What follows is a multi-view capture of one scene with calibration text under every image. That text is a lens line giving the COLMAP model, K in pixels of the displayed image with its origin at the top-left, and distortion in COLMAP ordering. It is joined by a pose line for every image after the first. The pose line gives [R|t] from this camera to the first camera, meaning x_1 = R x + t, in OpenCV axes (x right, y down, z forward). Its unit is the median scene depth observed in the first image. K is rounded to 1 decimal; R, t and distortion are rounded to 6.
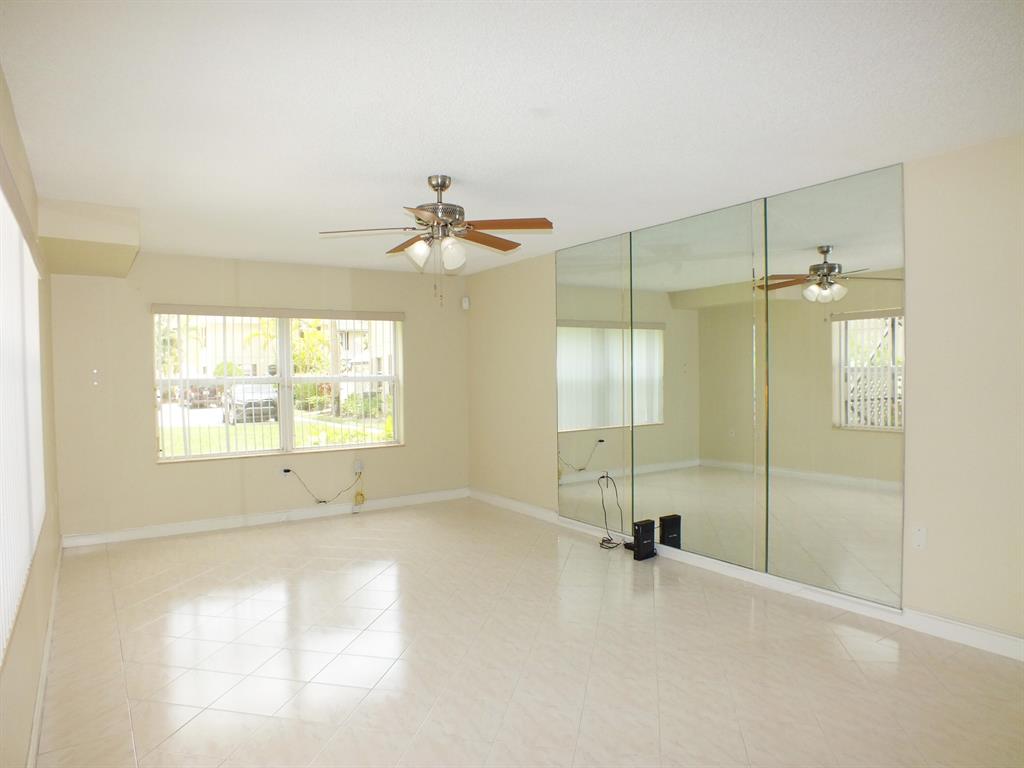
lens RADIAL K [[653.4, 0, 508.3], [0, 653.4, 389.4], [0, 0, 1]] dist [-0.080302, 0.033164]
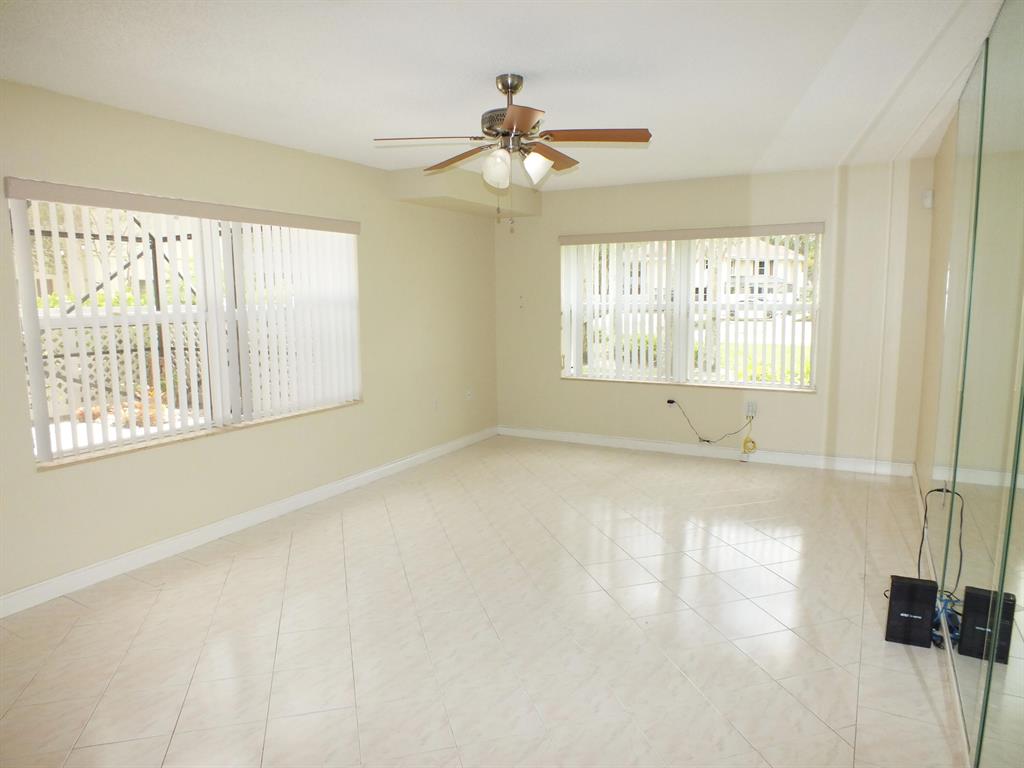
lens RADIAL K [[653.4, 0, 508.4], [0, 653.4, 380.9], [0, 0, 1]] dist [-0.080302, 0.033164]
pose [[0.460585, 0.118893, -0.879617, 0.388427], [-0.018177, 0.992044, 0.124571, -0.020677], [0.887430, -0.041386, 0.459082, 0.340303]]
